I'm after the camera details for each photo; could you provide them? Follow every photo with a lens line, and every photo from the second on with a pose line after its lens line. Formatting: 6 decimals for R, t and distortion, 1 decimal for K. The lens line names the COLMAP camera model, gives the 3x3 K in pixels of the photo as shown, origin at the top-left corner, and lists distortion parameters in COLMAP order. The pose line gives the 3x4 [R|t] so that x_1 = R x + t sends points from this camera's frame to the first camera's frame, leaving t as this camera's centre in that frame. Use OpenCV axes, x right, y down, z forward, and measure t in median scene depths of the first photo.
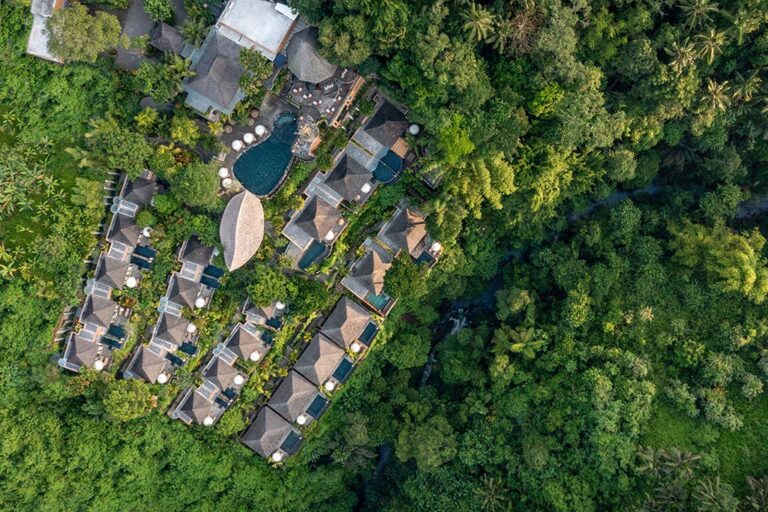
lens RADIAL K [[817.3, 0, 384.1], [0, 817.3, 286.2], [0, 0, 1]] dist [0.016289, 0.010003]
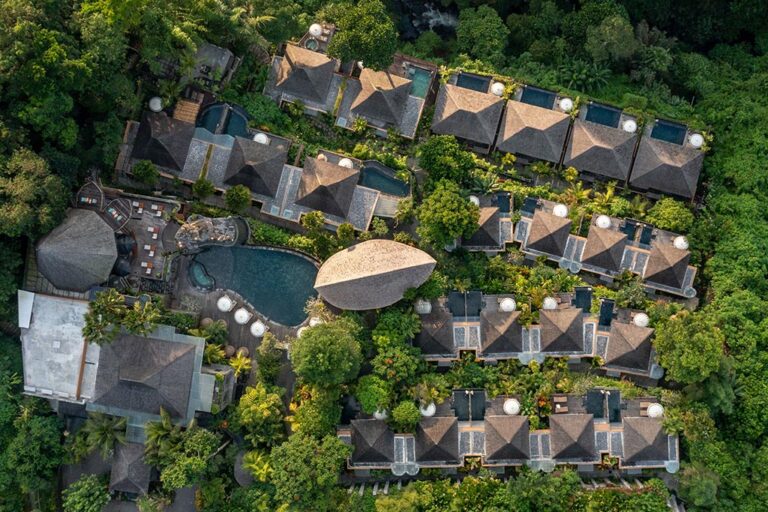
lens RADIAL K [[959.6, 0, 386.1], [0, 959.6, 230.5], [0, 0, 1]] dist [0.004861, 0.006914]
pose [[-0.355838, -0.932418, 0.063058, -0.180693], [0.929014, -0.360257, -0.084544, 0.015888], [0.101547, 0.028498, 0.994422, 0.227672]]
